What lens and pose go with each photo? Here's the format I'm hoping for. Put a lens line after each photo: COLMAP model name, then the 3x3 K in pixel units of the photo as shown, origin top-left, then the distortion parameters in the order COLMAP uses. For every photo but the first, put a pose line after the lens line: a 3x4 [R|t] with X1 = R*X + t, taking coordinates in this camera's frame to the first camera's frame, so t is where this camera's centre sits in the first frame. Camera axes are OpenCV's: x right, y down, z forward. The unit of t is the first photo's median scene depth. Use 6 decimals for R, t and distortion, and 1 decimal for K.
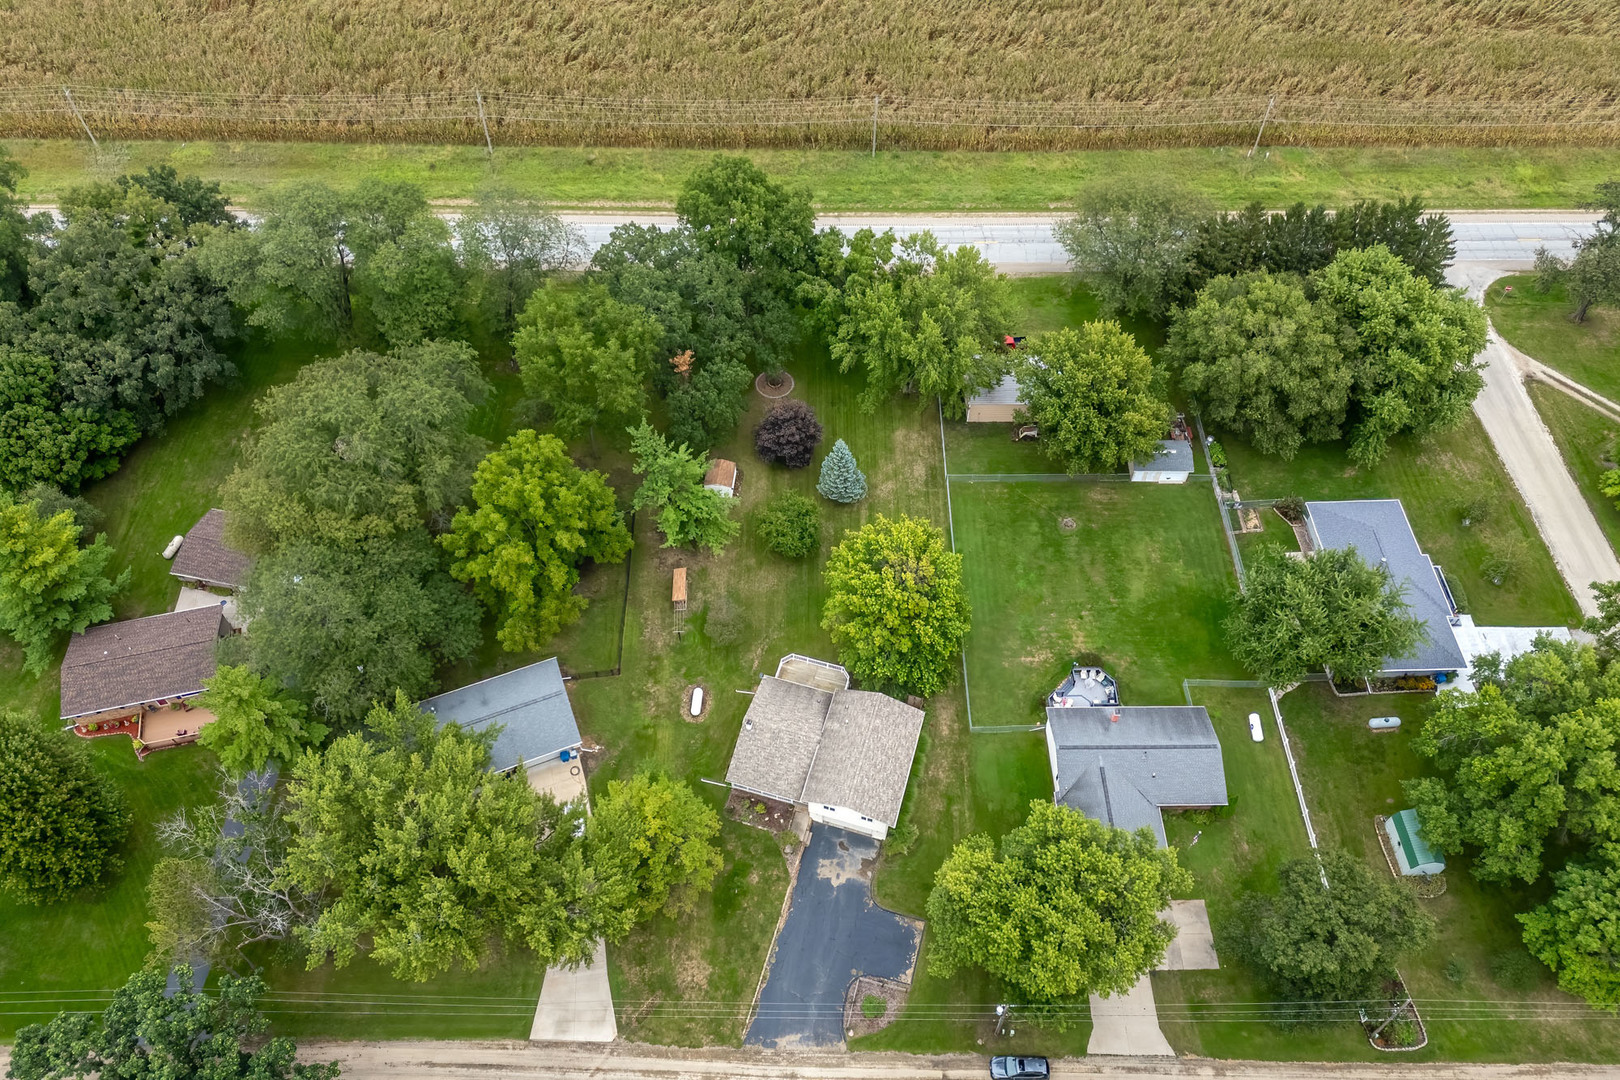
lens RADIAL K [[1183.0, 0, 809.0], [0, 1183.0, 528.2], [0, 0, 1]] dist [0.052314, -0.028047]
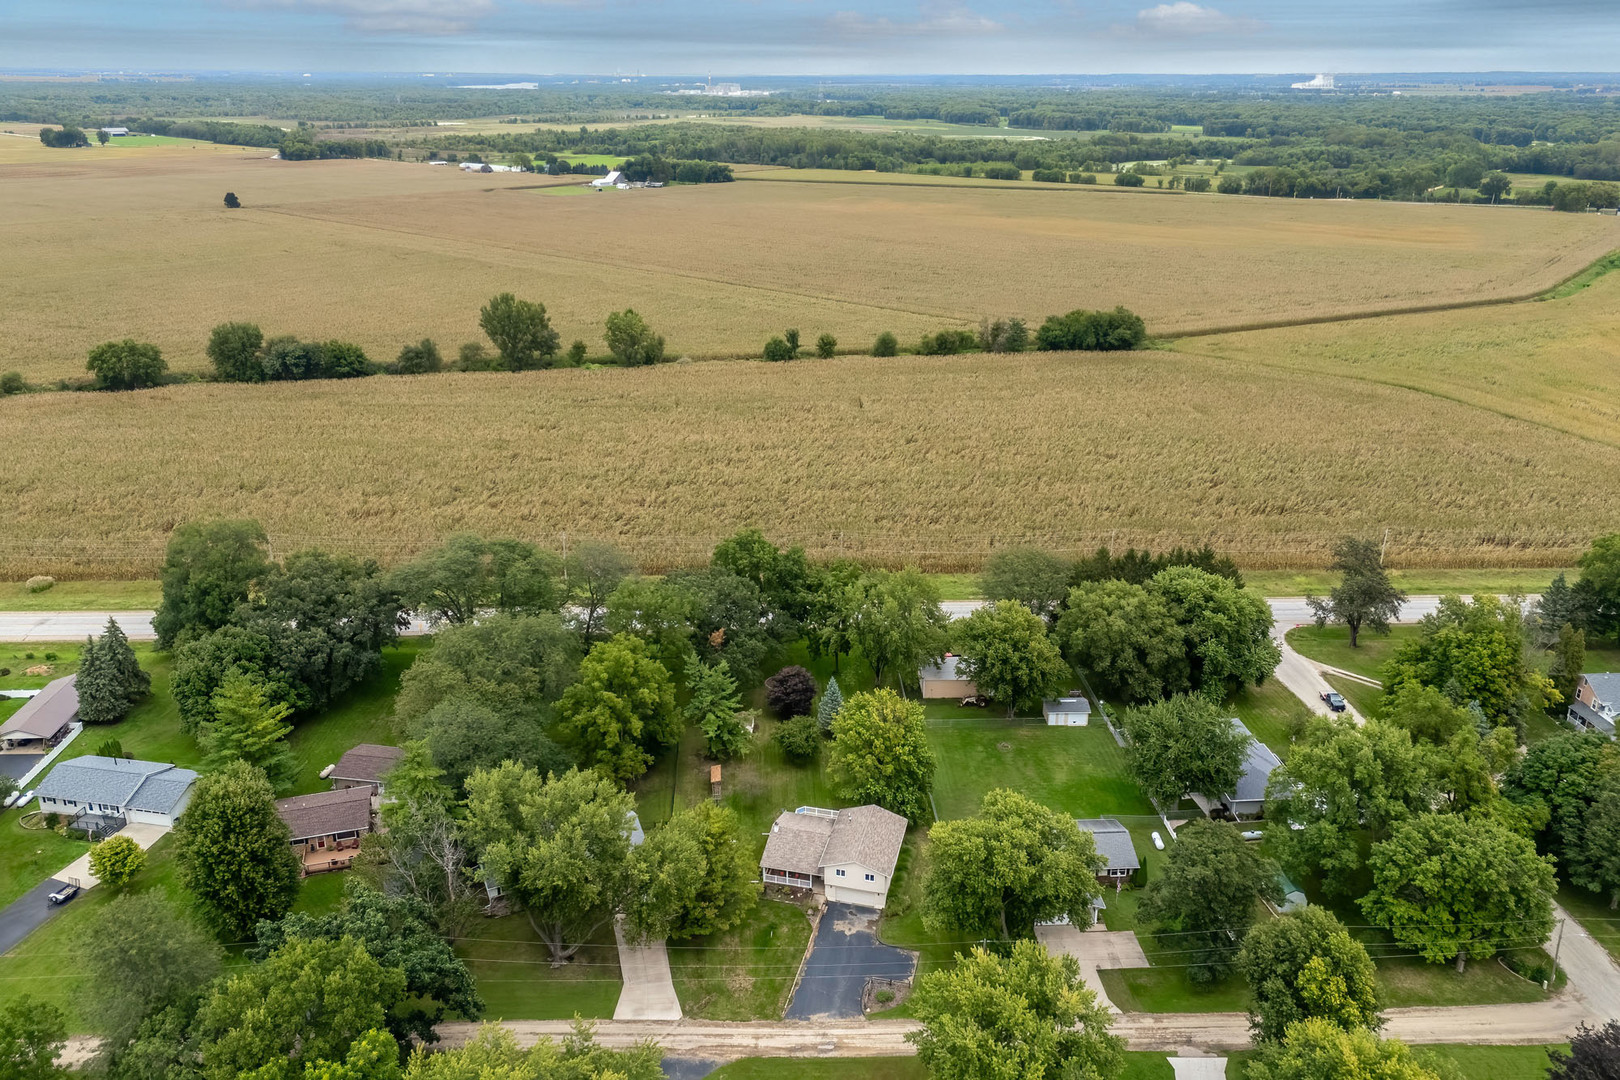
lens RADIAL K [[1183.0, 0, 807.9], [0, 1183.0, 541.0], [0, 0, 1]] dist [0.052314, -0.028047]
pose [[0.998983, -0.013401, 0.043062, -0.068975], [0.034417, 0.843580, -0.535900, 0.613746], [-0.029144, 0.536837, 0.843183, -0.296967]]
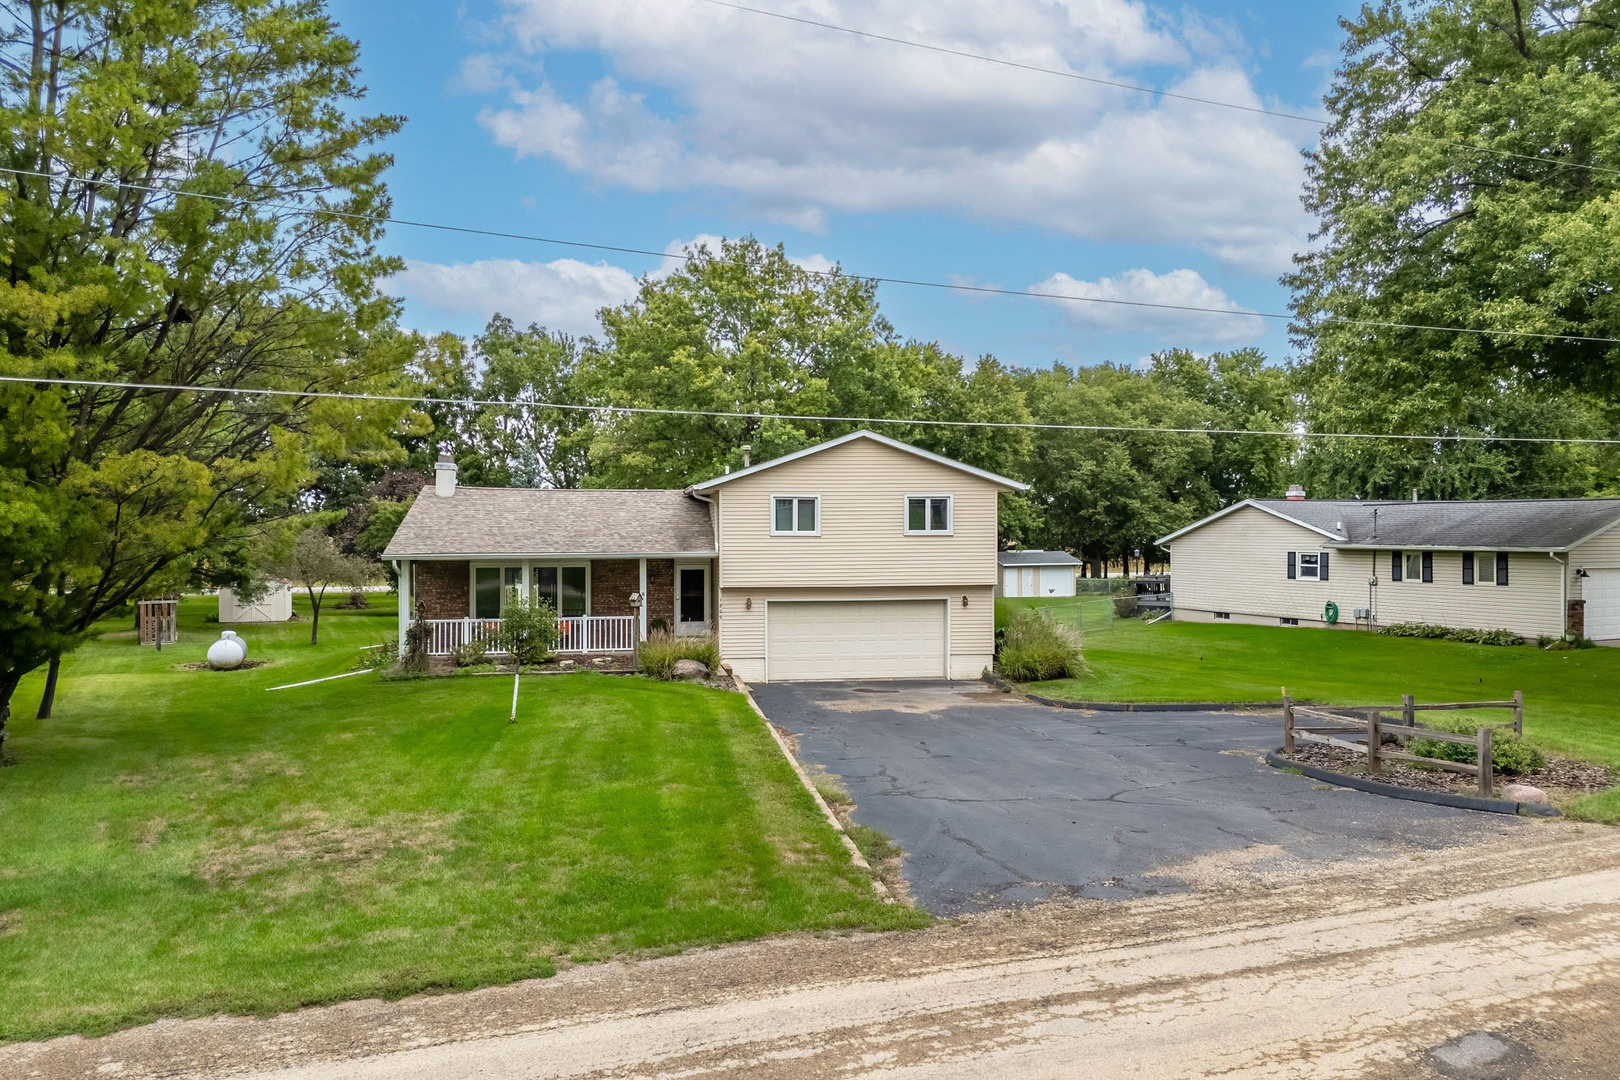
lens RADIAL K [[1183.0, 0, 818.5], [0, 1183.0, 527.5], [0, 0, 1]] dist [0.052314, -0.028047]
pose [[0.901738, 0.012291, 0.432109, -0.098813], [0.341556, 0.592445, -0.729622, 0.437291], [-0.264968, 0.805517, 0.530032, 0.828277]]
